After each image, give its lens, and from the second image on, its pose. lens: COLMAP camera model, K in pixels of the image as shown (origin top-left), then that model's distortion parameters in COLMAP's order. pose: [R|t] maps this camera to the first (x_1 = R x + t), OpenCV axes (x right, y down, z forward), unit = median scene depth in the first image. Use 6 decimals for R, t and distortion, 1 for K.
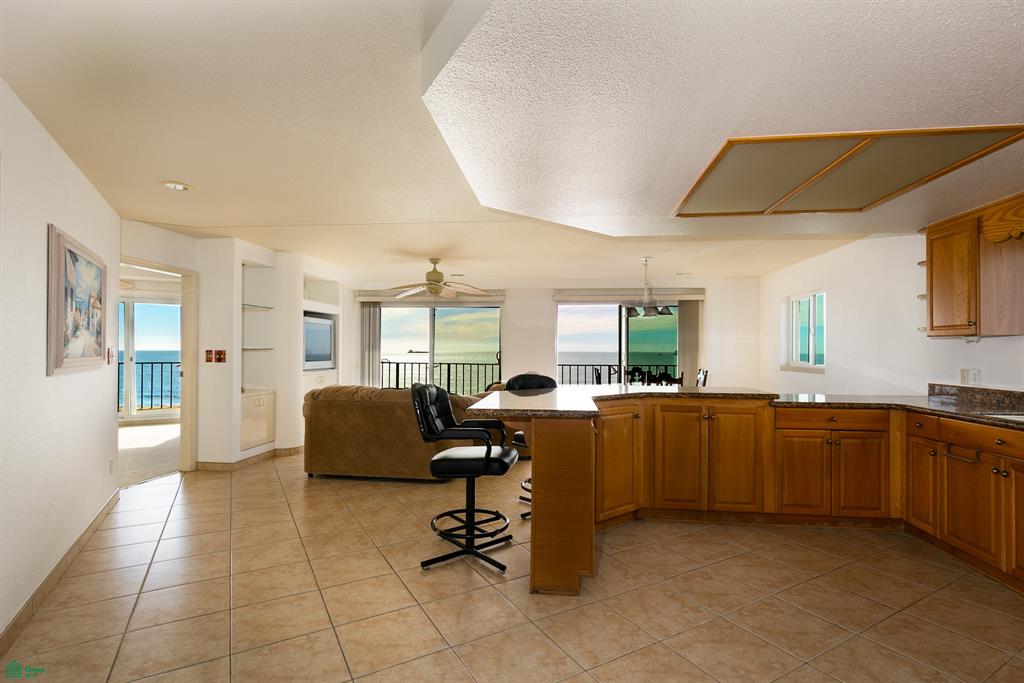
lens RADIAL K [[478.0, 0, 513.0], [0, 478.0, 344.7], [0, 0, 1]] dist [-0.002153, -0.001023]
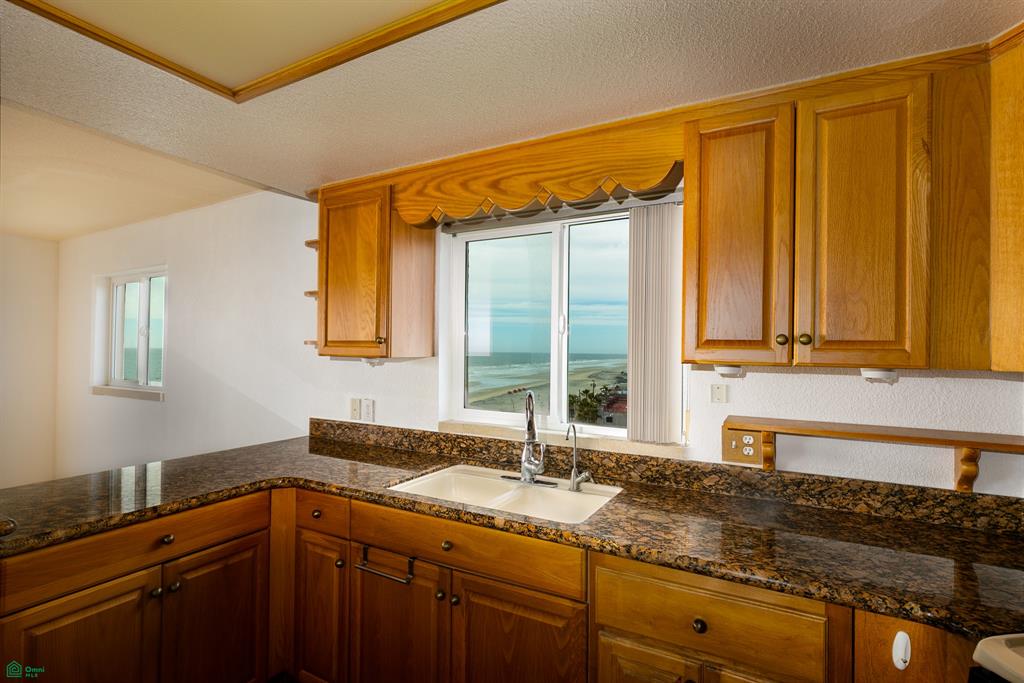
lens RADIAL K [[478.0, 0, 514.6], [0, 478.0, 344.5], [0, 0, 1]] dist [-0.002153, -0.001023]
pose [[0.365739, 0.010395, 0.930659, 0.394779], [-0.016887, 0.999847, -0.004532, -0.037565], [-0.930564, -0.014058, 0.365859, 0.565687]]
